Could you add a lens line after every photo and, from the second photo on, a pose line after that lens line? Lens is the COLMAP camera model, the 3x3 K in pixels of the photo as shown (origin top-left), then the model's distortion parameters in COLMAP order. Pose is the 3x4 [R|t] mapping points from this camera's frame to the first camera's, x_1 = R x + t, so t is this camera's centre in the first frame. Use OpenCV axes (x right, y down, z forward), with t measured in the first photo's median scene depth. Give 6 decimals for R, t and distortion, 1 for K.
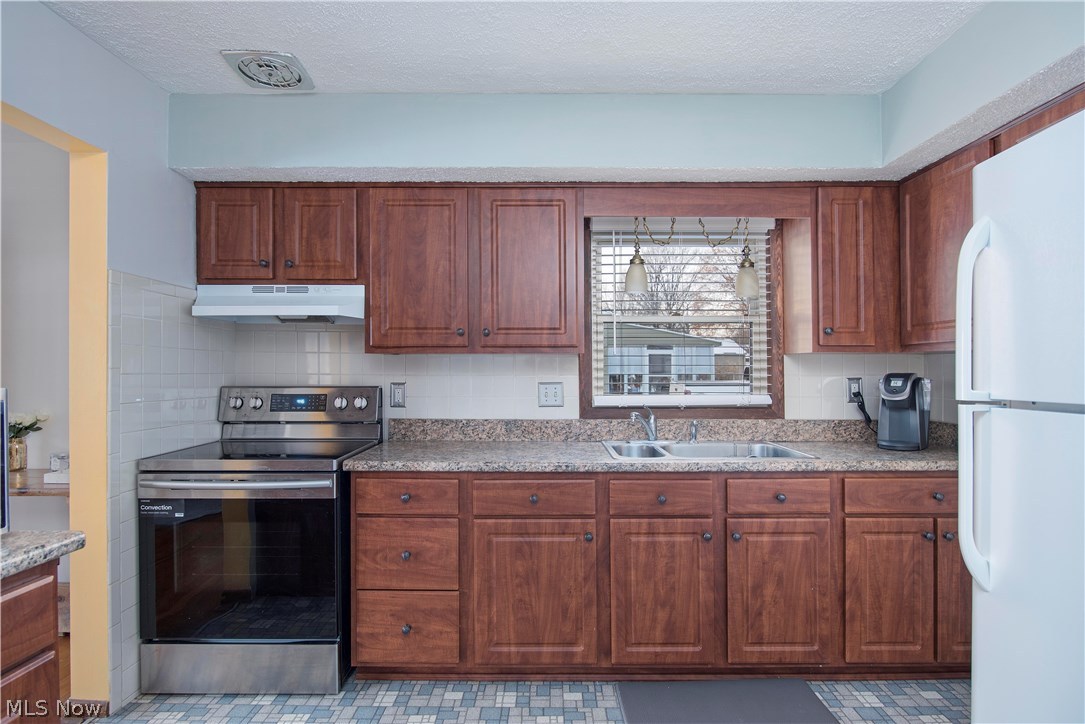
lens RADIAL K [[562.9, 0, 548.8], [0, 562.9, 367.3], [0, 0, 1]] dist [-0.000935, -0.003307]
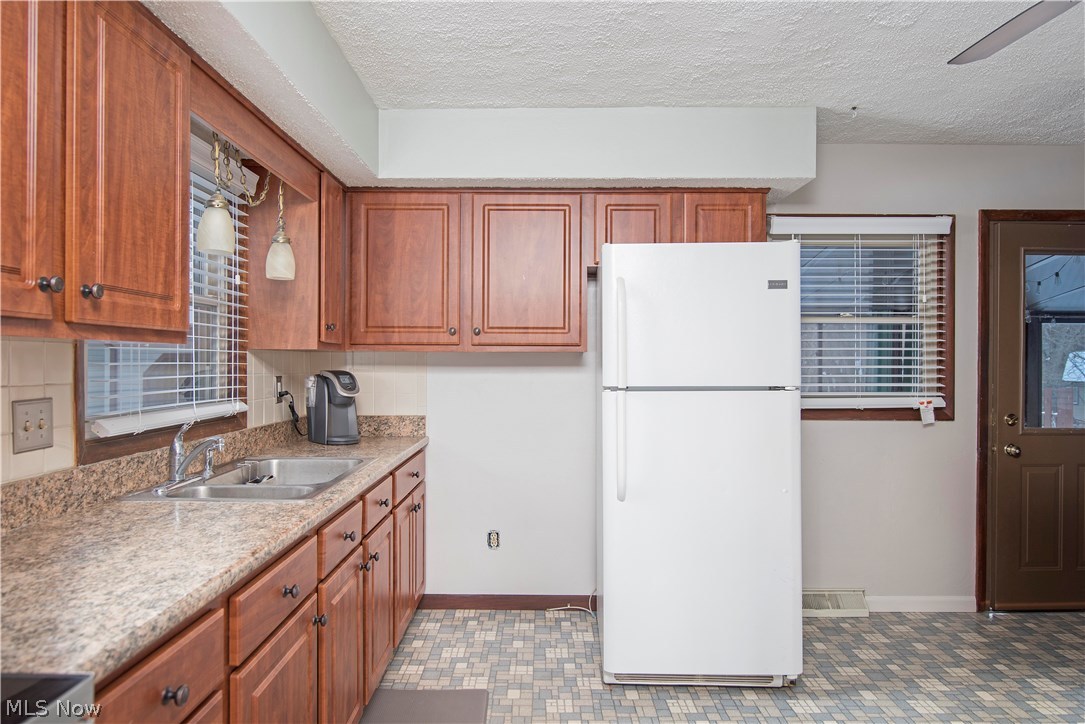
lens RADIAL K [[658.0, 0, 543.6], [0, 658.0, 363.5], [0, 0, 1]] dist [-0.006926, 0.001020]
pose [[0.005501, -0.005034, 0.999972, -0.621290], [-0.004076, 0.999979, 0.005057, -0.009436], [-0.999977, -0.004104, 0.005481, 0.636636]]
